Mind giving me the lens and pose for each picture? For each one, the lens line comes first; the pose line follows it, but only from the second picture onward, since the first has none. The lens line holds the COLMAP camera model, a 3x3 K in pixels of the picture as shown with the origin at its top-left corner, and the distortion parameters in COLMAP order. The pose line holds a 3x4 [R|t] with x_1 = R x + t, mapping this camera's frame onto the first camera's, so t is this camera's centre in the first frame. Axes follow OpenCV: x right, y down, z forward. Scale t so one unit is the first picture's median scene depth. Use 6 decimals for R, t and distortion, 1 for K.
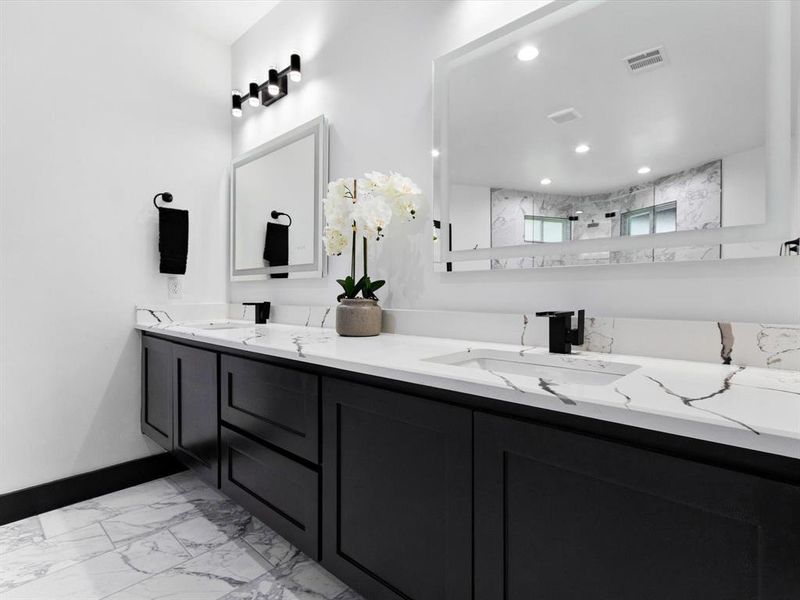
lens RADIAL K [[412.9, 0, 390.6], [0, 412.9, 294.6], [0, 0, 1]] dist [0.000663, 0.000609]
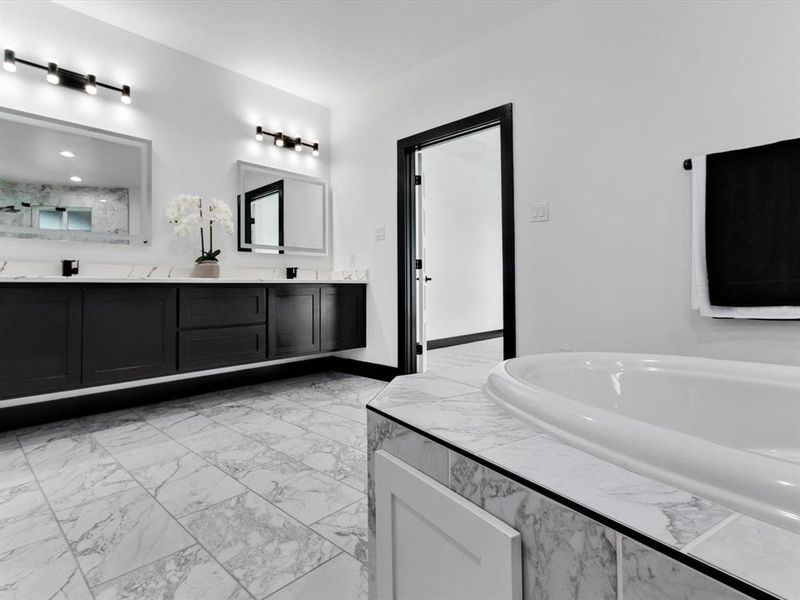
lens RADIAL K [[412.9, 0, 390.6], [0, 412.9, 294.6], [0, 0, 1]] dist [0.000663, 0.000609]
pose [[-0.021117, -0.008068, 0.999744, -0.746026], [0.011270, 0.999902, 0.008308, 0.060819], [-0.999713, 0.011443, -0.021024, 0.067750]]
